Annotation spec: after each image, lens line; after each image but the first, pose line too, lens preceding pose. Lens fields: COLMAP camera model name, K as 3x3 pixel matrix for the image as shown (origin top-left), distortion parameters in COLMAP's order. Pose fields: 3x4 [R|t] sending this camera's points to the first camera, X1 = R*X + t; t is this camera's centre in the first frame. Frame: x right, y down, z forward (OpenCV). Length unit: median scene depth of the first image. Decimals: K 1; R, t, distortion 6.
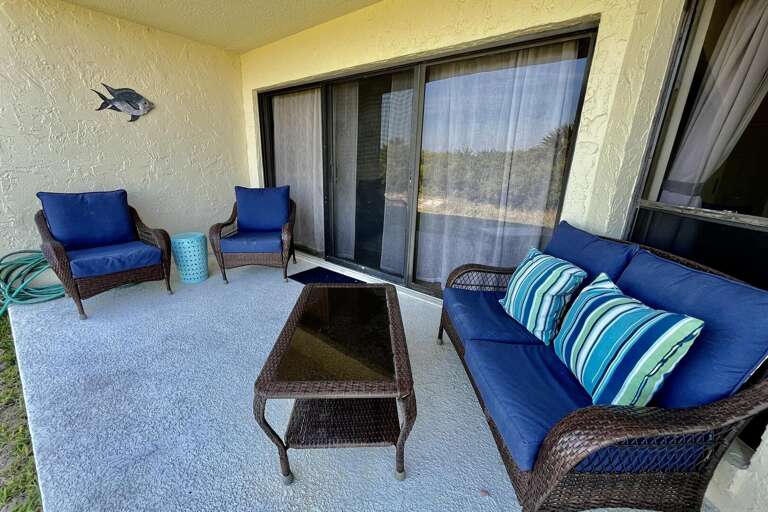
lens RADIAL K [[312.8, 0, 382.6], [0, 312.8, 261.7], [0, 0, 1]] dist [-0.000364, -0.000902]
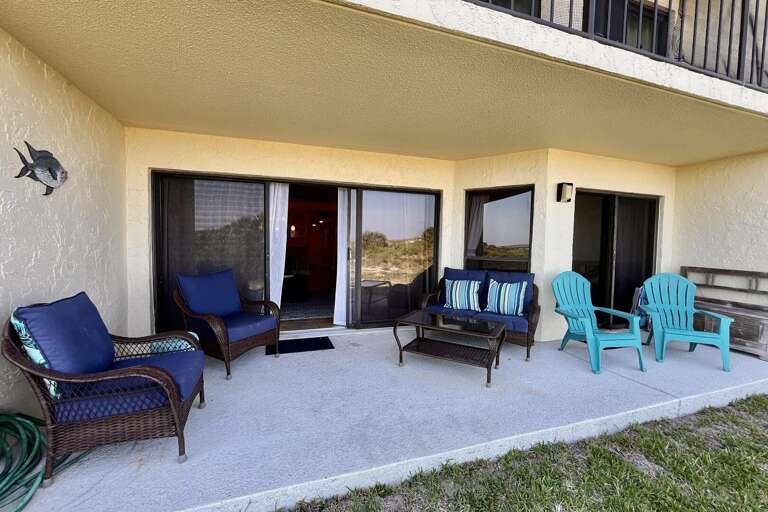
lens RADIAL K [[312.8, 0, 383.5], [0, 312.8, 254.7], [0, 0, 1]] dist [-0.000364, -0.000902]
pose [[0.533966, -0.054498, 0.843748, -1.031756], [0.258229, 0.960751, -0.101365, -0.072888], [-0.805107, 0.272006, 0.527082, 0.100233]]
